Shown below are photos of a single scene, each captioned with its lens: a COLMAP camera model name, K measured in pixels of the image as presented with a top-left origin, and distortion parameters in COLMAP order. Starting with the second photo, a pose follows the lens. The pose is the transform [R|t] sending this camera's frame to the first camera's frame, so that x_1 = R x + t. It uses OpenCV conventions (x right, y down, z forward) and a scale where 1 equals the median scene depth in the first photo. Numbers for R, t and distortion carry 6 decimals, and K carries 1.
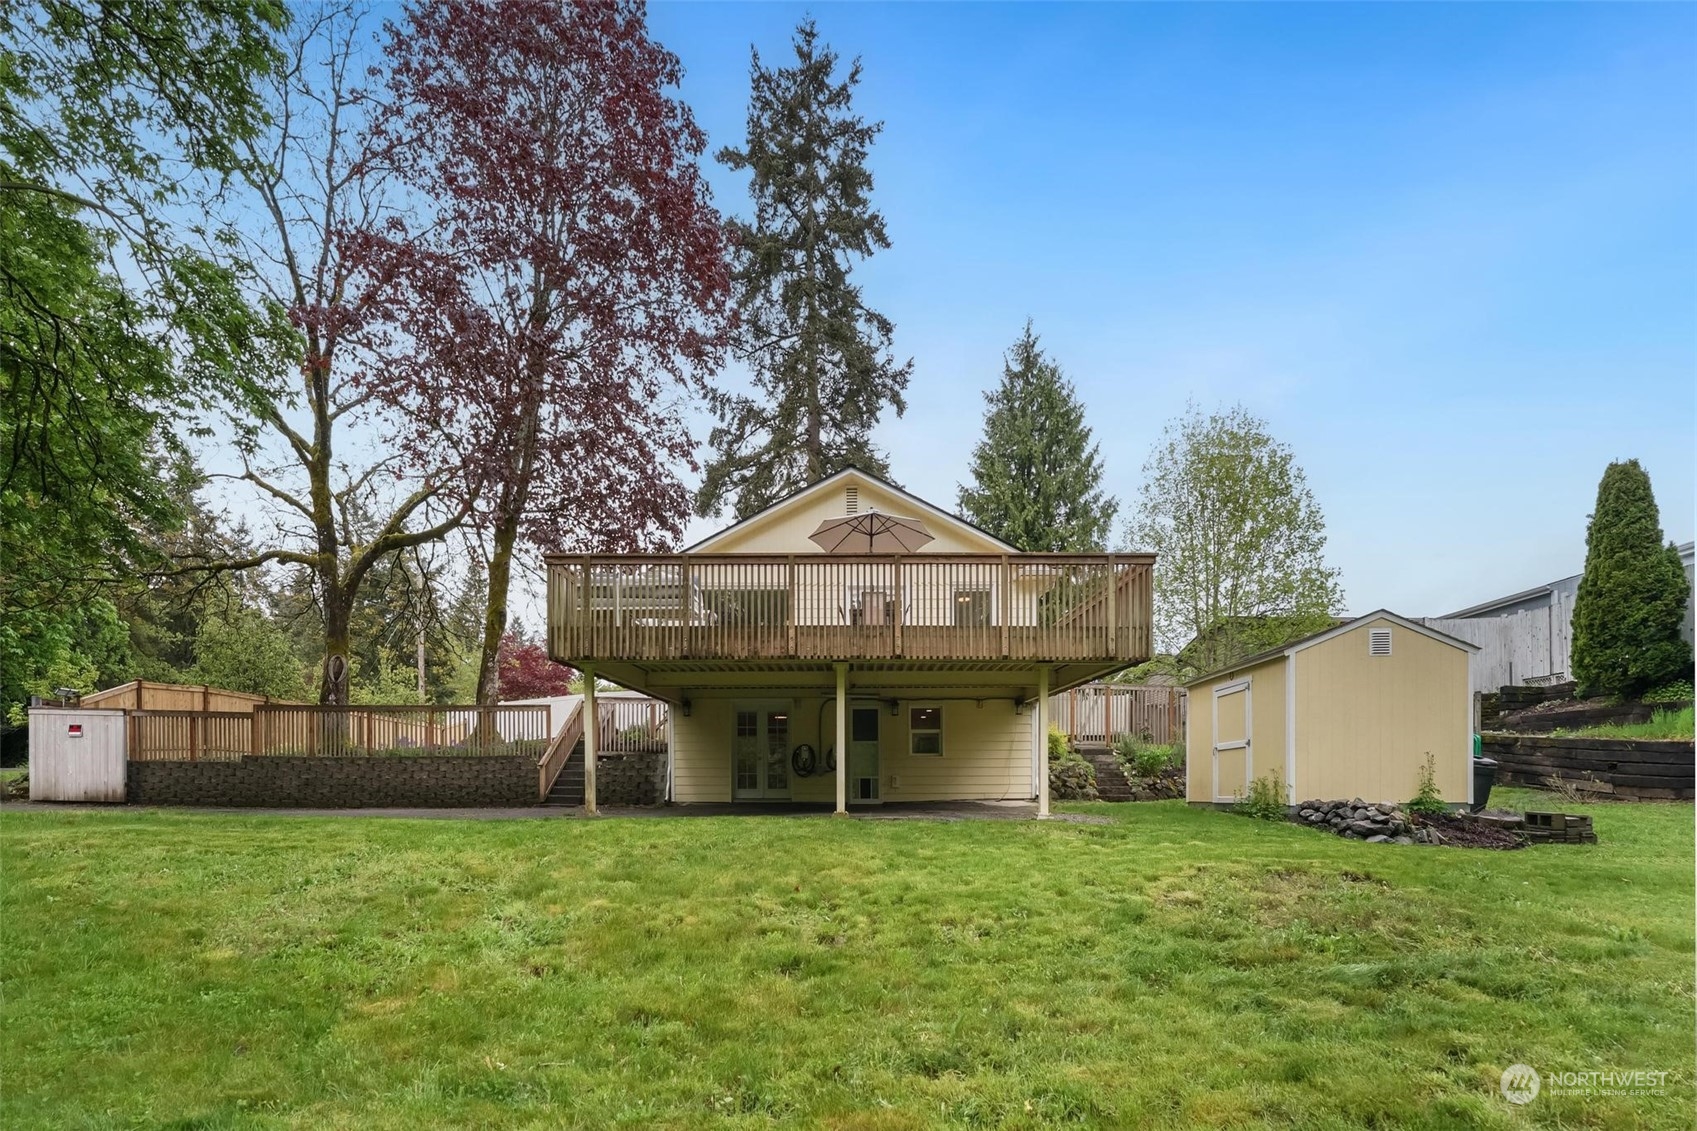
lens RADIAL K [[704.6, 0, 852.9], [0, 704.6, 578.6], [0, 0, 1]] dist [-0.001582, -0.000240]
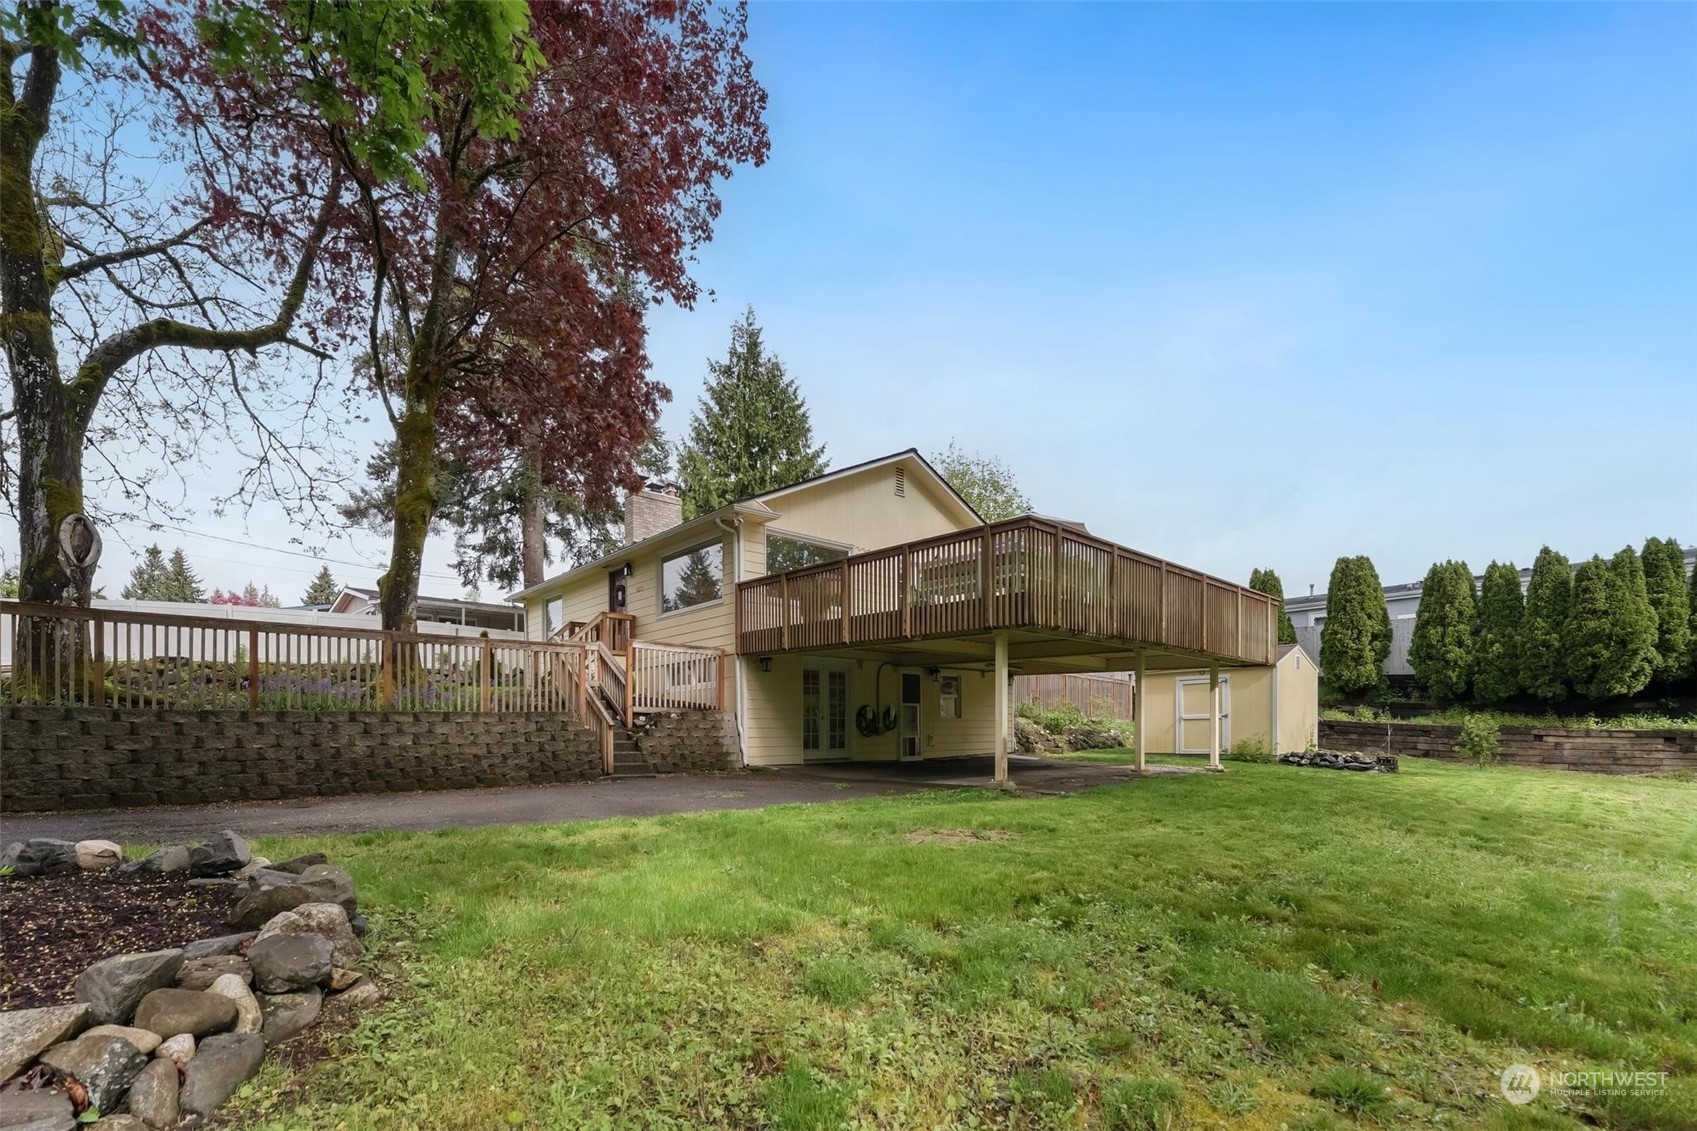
lens RADIAL K [[670.1, 0, 848.5], [0, 670.1, 565.5], [0, 0, 1]] dist [-0.008627, -0.000003]
pose [[0.740503, 0.154741, 0.653996, -0.737134], [-0.176464, 0.983755, -0.032960, 0.075169], [-0.648472, -0.091000, 0.755780, 0.306029]]
